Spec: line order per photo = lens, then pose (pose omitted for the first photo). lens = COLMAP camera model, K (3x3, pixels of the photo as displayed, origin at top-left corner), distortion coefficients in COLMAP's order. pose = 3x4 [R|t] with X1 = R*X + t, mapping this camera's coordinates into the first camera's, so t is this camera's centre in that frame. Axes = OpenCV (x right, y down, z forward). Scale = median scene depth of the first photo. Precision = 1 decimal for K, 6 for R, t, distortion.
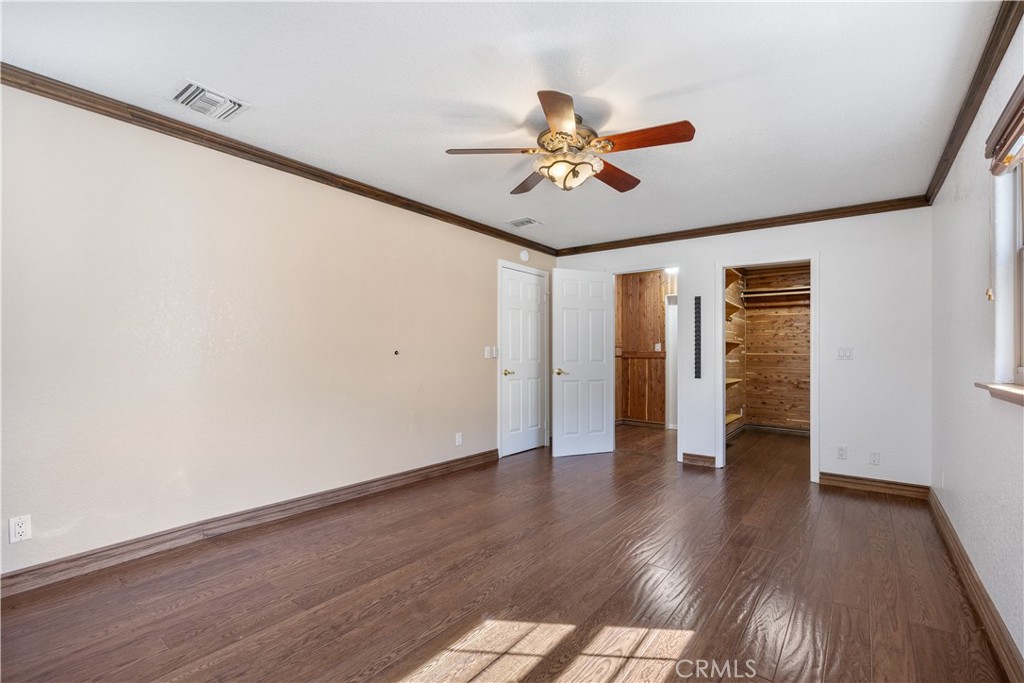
lens RADIAL K [[458.9, 0, 510.5], [0, 458.9, 346.3], [0, 0, 1]] dist [-0.011195, 0.000341]
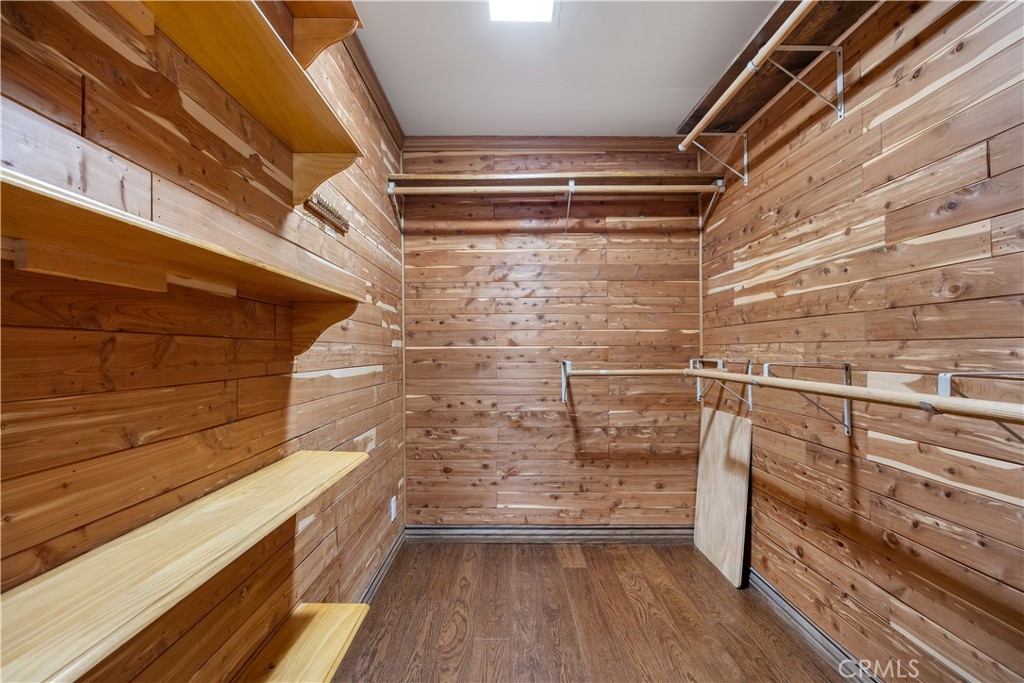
lens RADIAL K [[458.9, 0, 509.4], [0, 458.9, 347.0], [0, 0, 1]] dist [-0.011195, 0.000341]
pose [[0.780801, -0.015248, 0.624594, 0.350439], [0.008248, 0.999867, 0.014099, 0.010767], [-0.624726, -0.005857, 0.780822, 0.658366]]
